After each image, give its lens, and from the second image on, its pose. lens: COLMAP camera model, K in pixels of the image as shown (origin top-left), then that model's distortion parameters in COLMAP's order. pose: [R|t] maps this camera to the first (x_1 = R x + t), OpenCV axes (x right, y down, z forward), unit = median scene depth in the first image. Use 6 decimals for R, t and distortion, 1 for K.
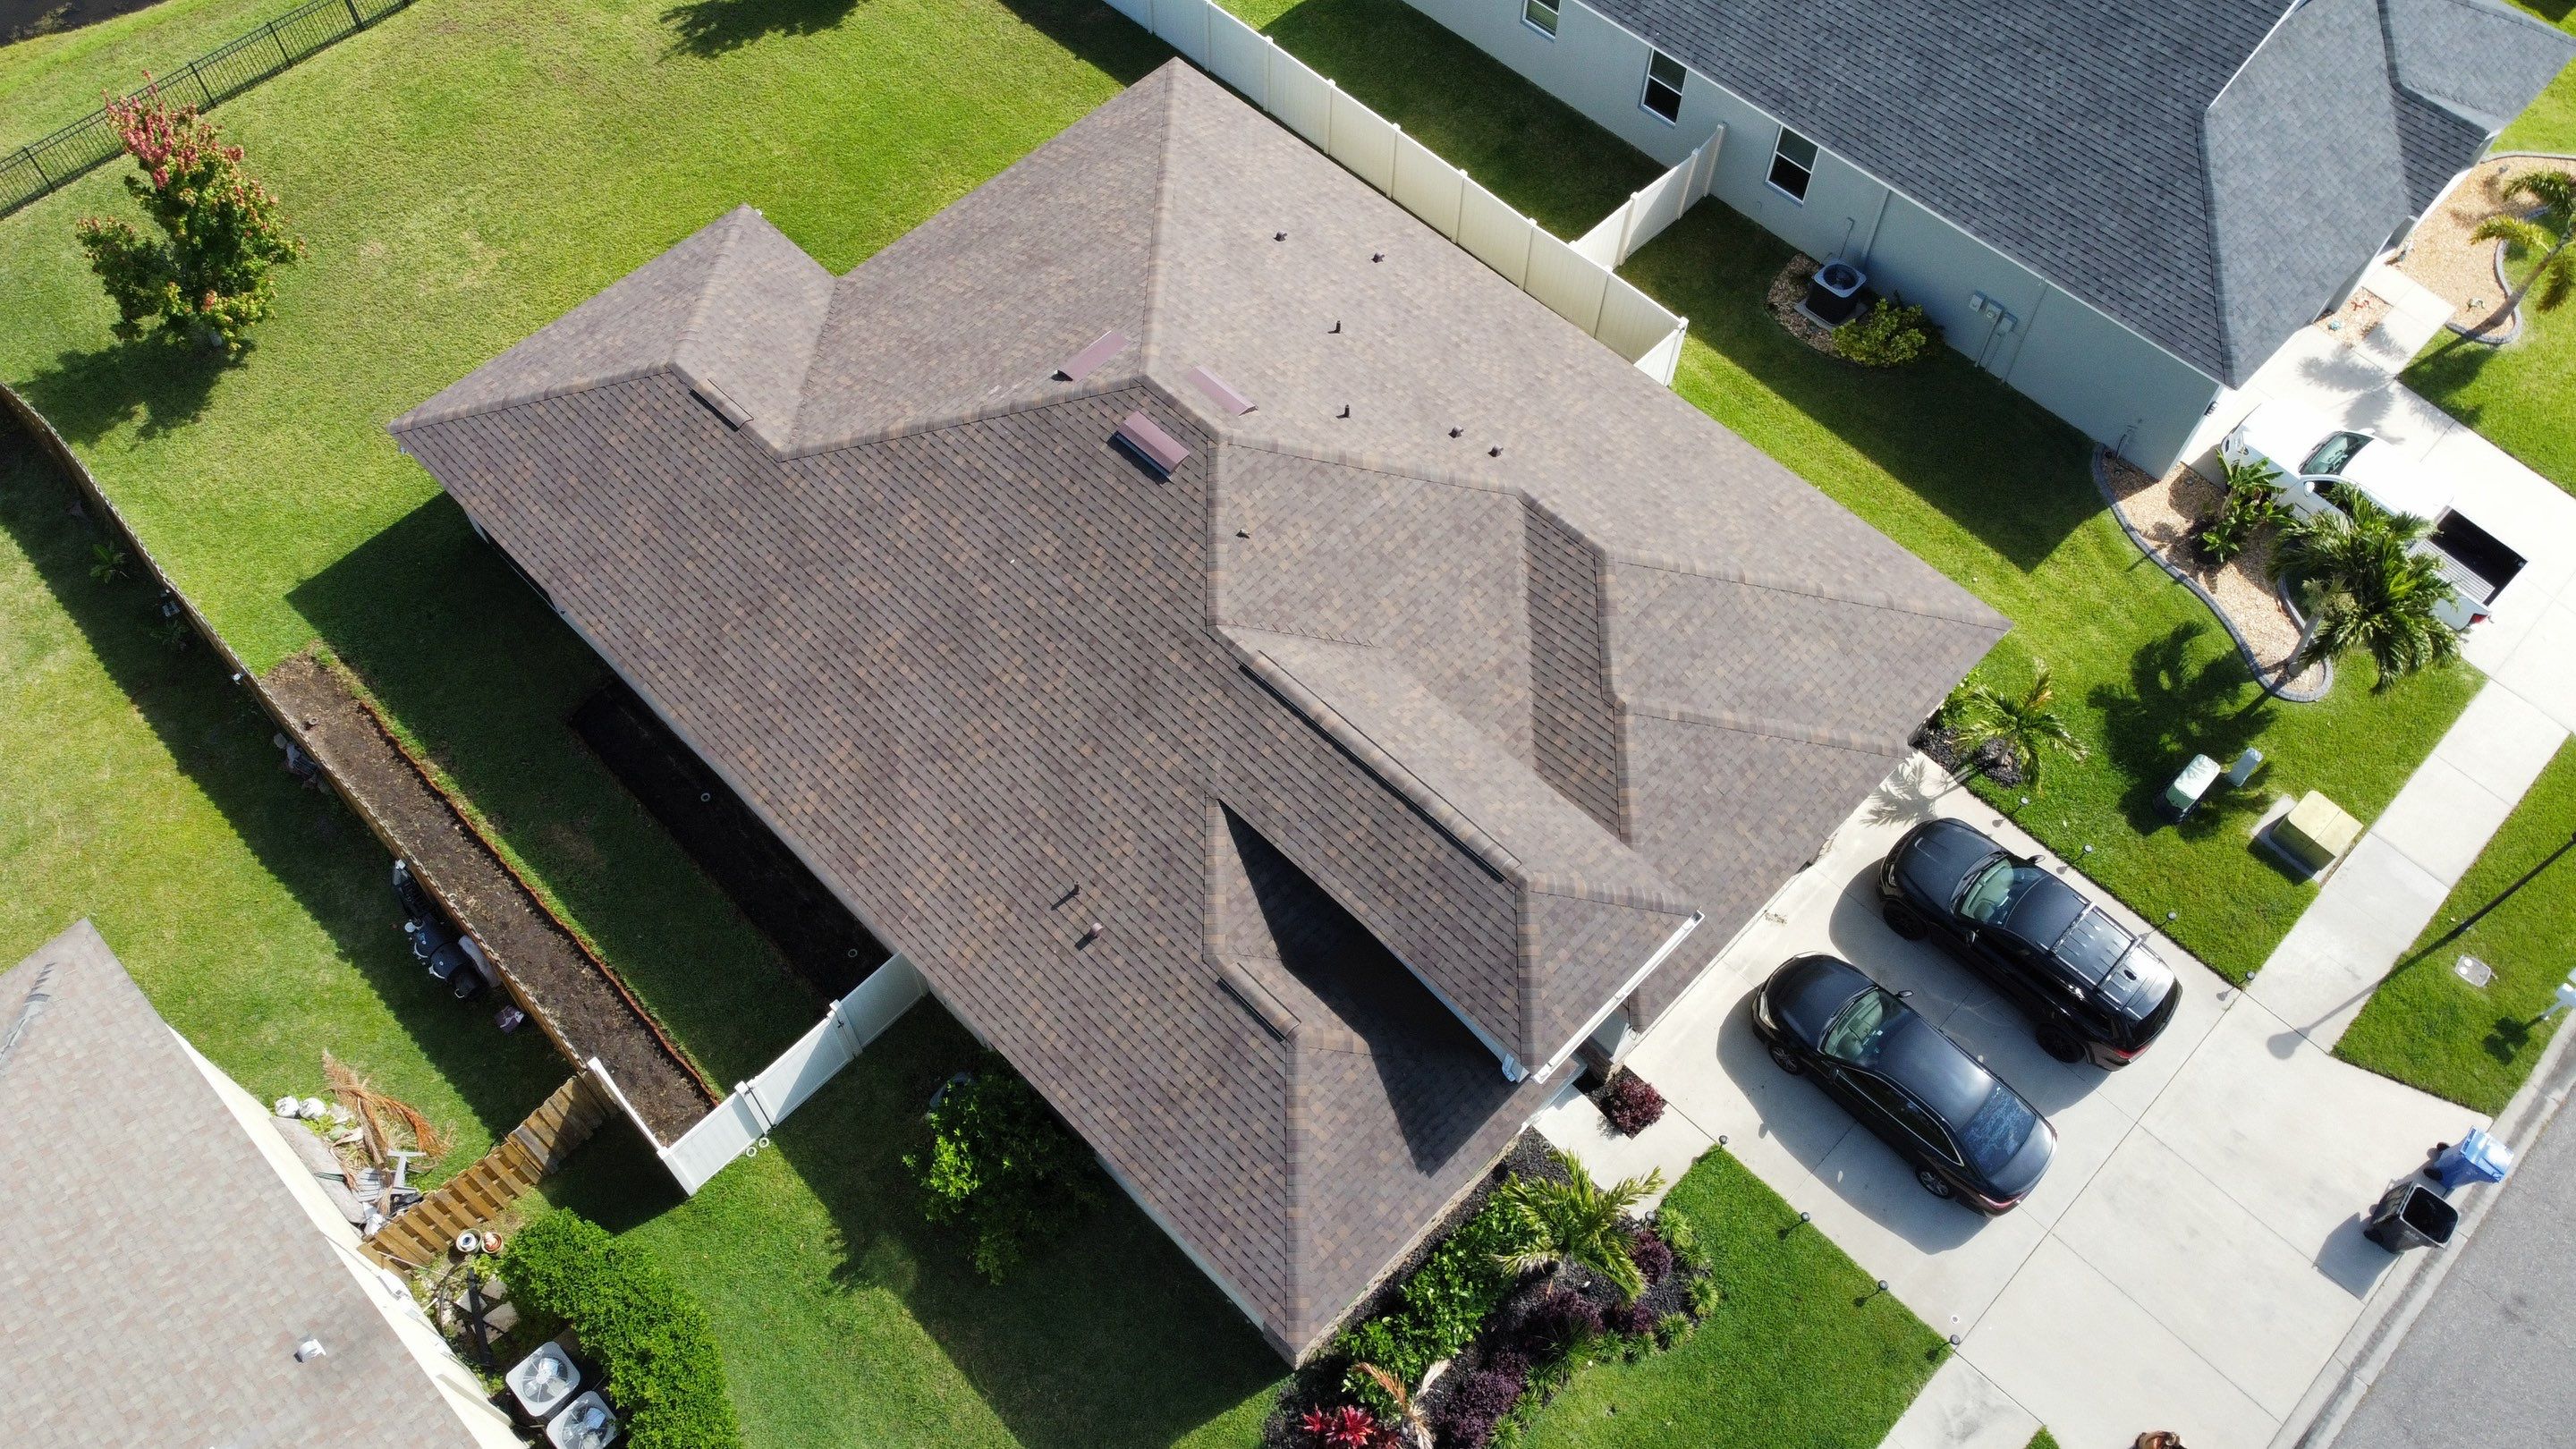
lens RADIAL K [[1952.4, 0, 1263.9], [0, 1952.4, 698.1], [0, 0, 1]] dist [0.012230, -0.022988]
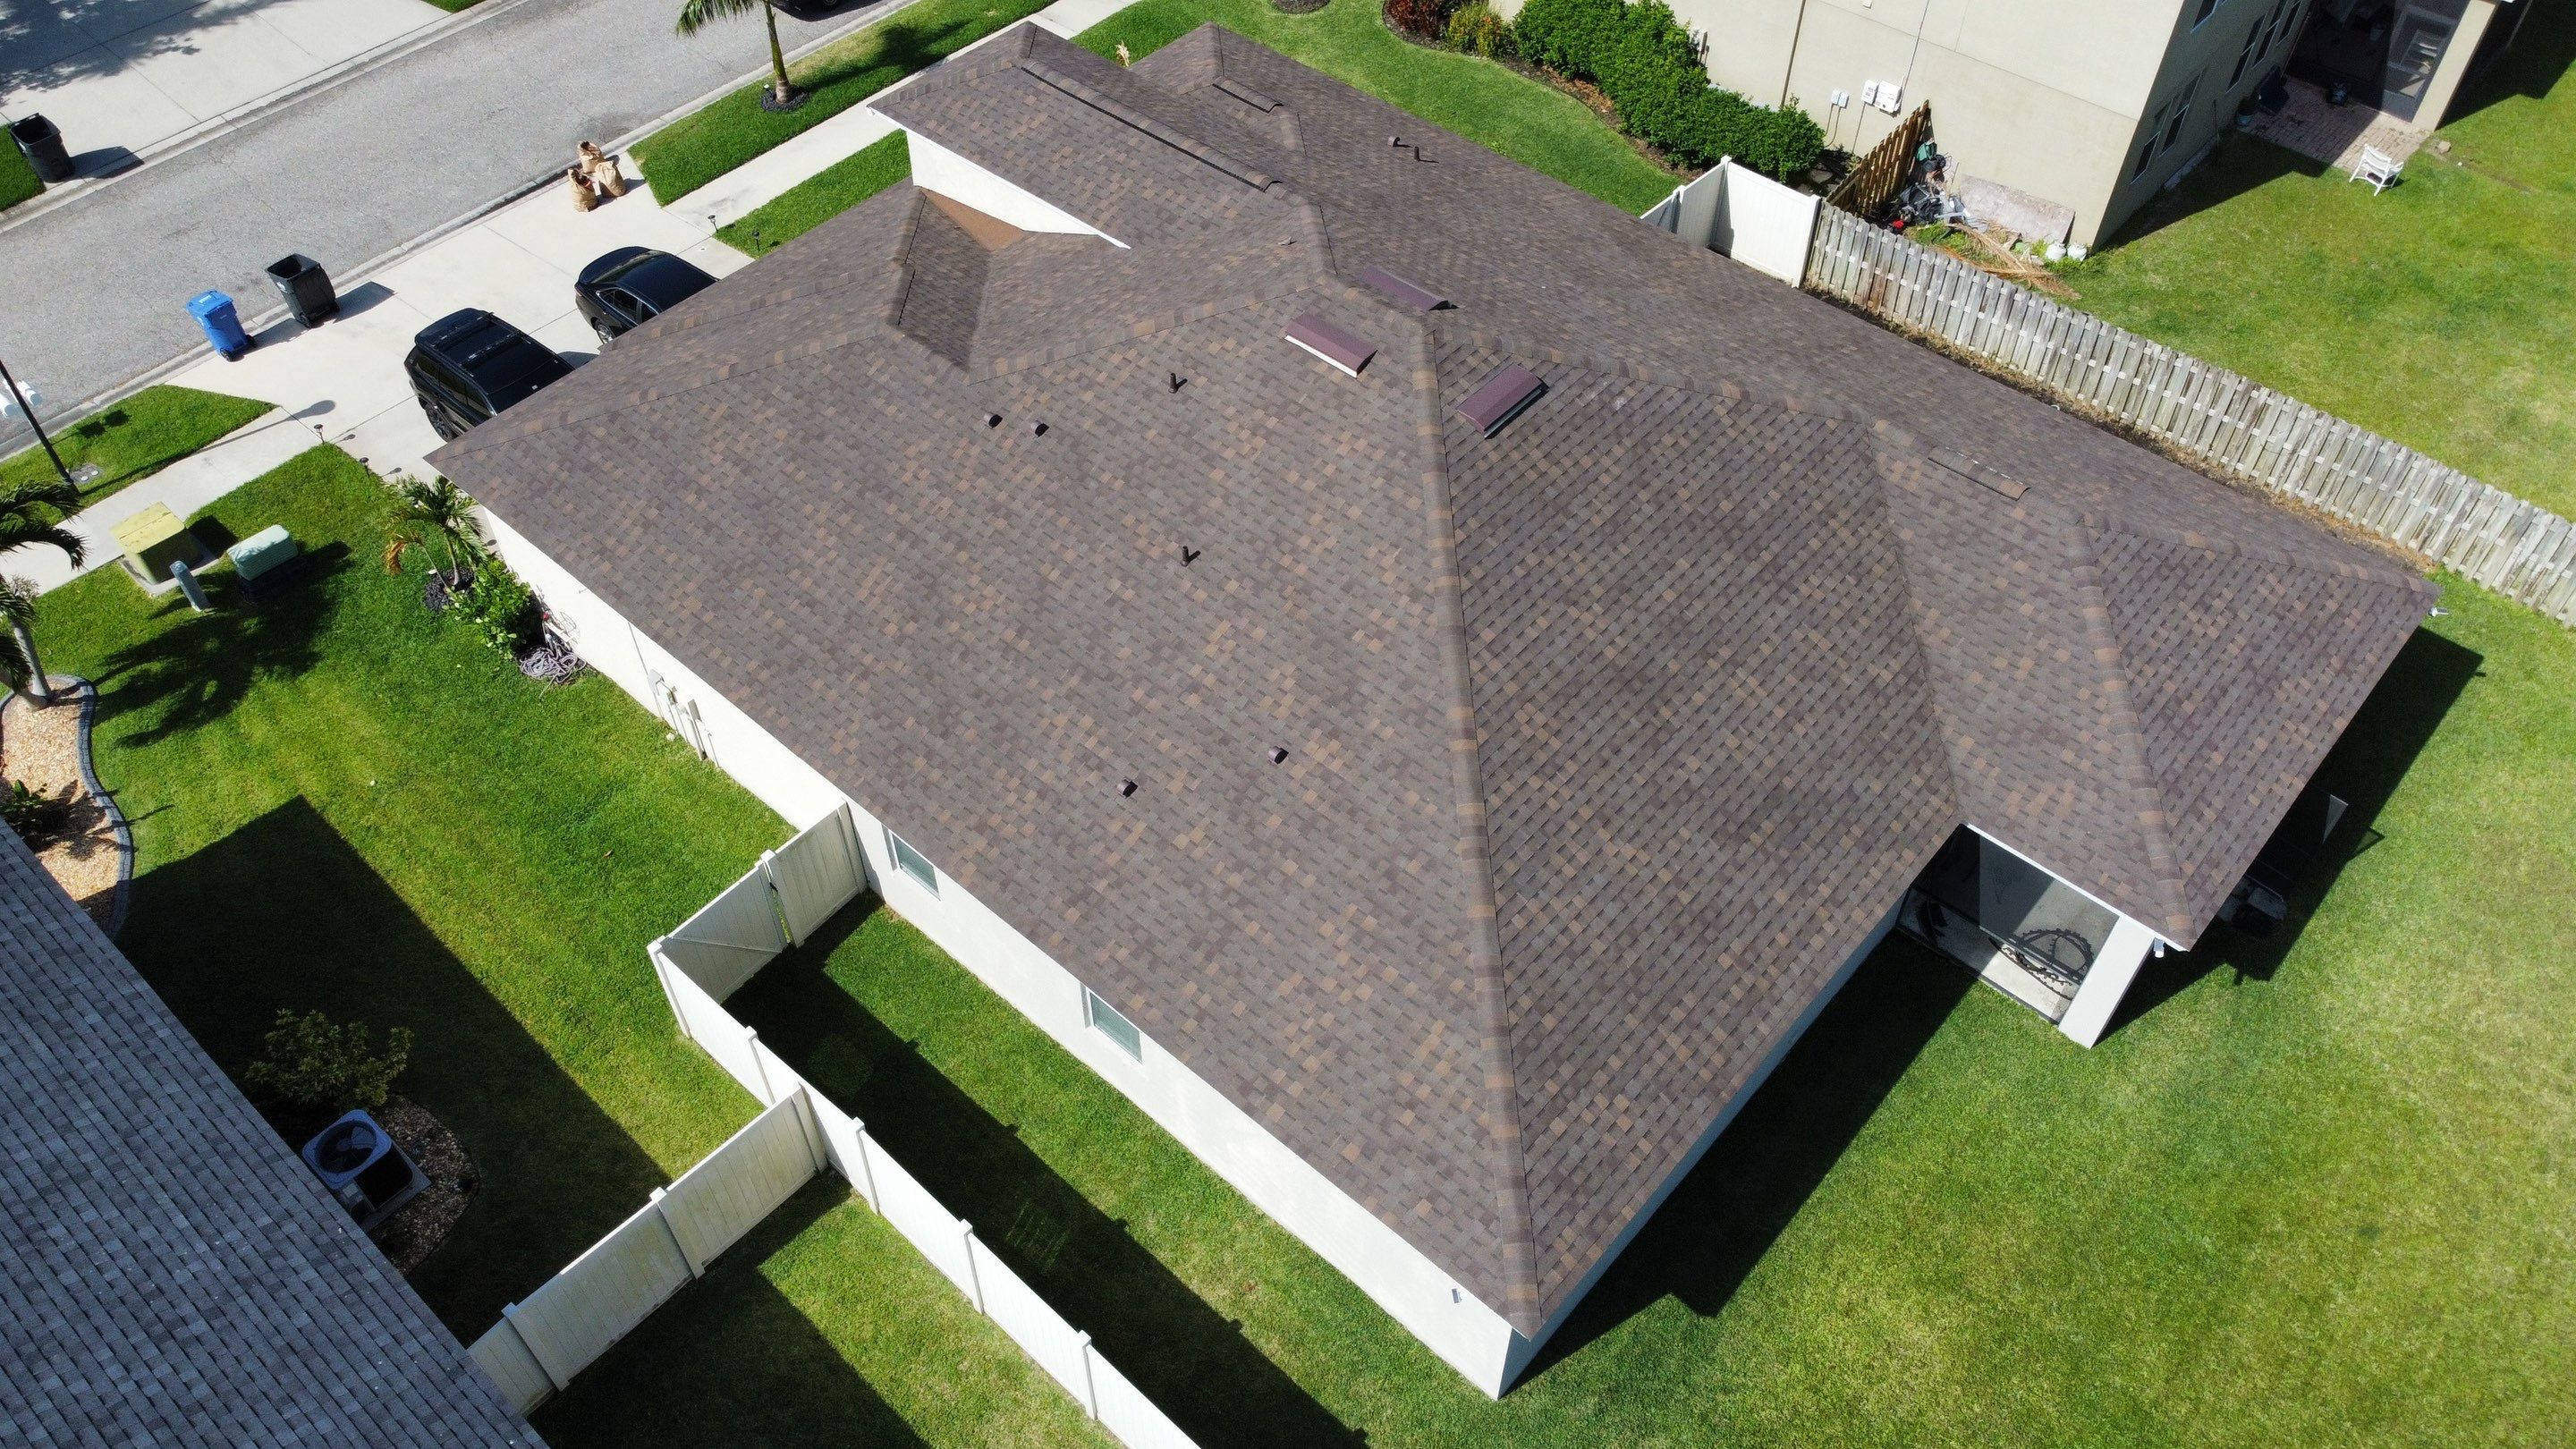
lens RADIAL K [[1952.4, 0, 1260.2], [0, 1952.4, 680.8], [0, 0, 1]] dist [0.012230, -0.022988]
pose [[-0.998422, 0.049031, -0.027390, 0.034800], [-0.039084, -0.256342, 0.965796, -0.938870], [0.040333, 0.965342, 0.257853, 0.892049]]
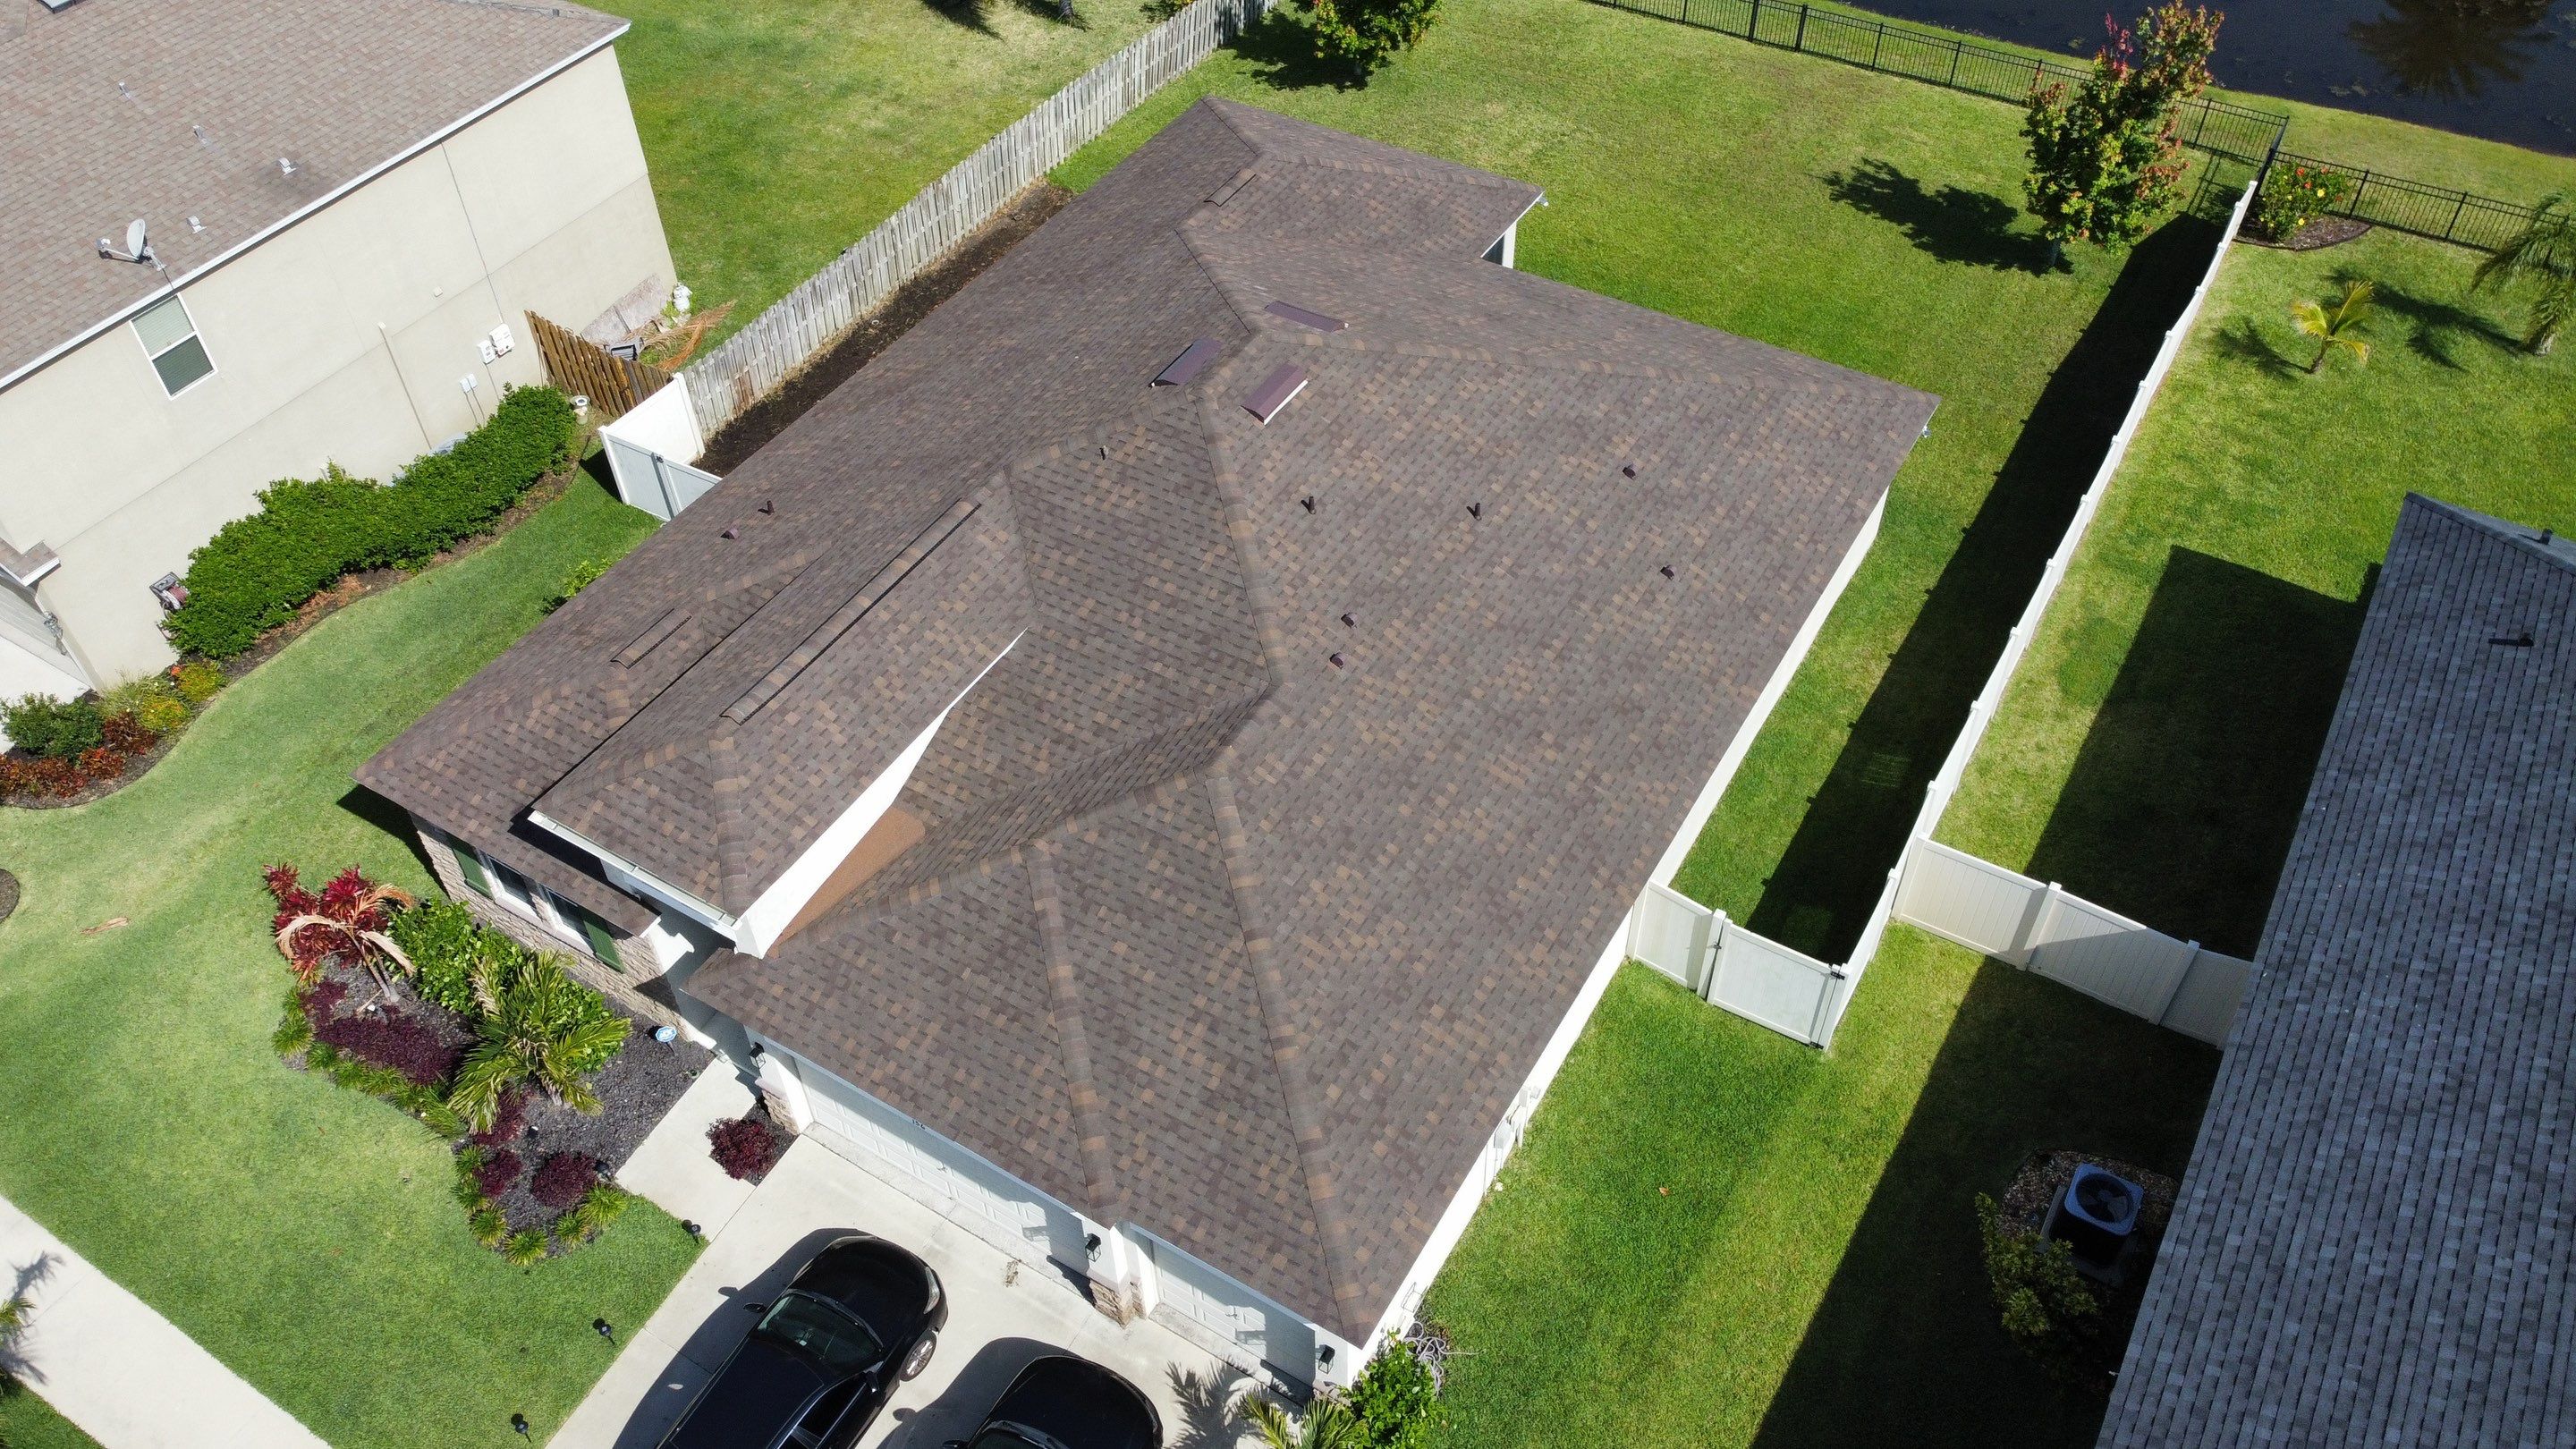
lens RADIAL K [[1952.4, 0, 1246.3], [0, 1952.4, 699.2], [0, 0, 1]] dist [0.012230, -0.022988]
pose [[0.227846, 0.689256, -0.687759, 0.685102], [-0.805405, 0.530346, 0.264680, -0.302265], [0.547183, 0.493618, 0.675968, 0.423700]]
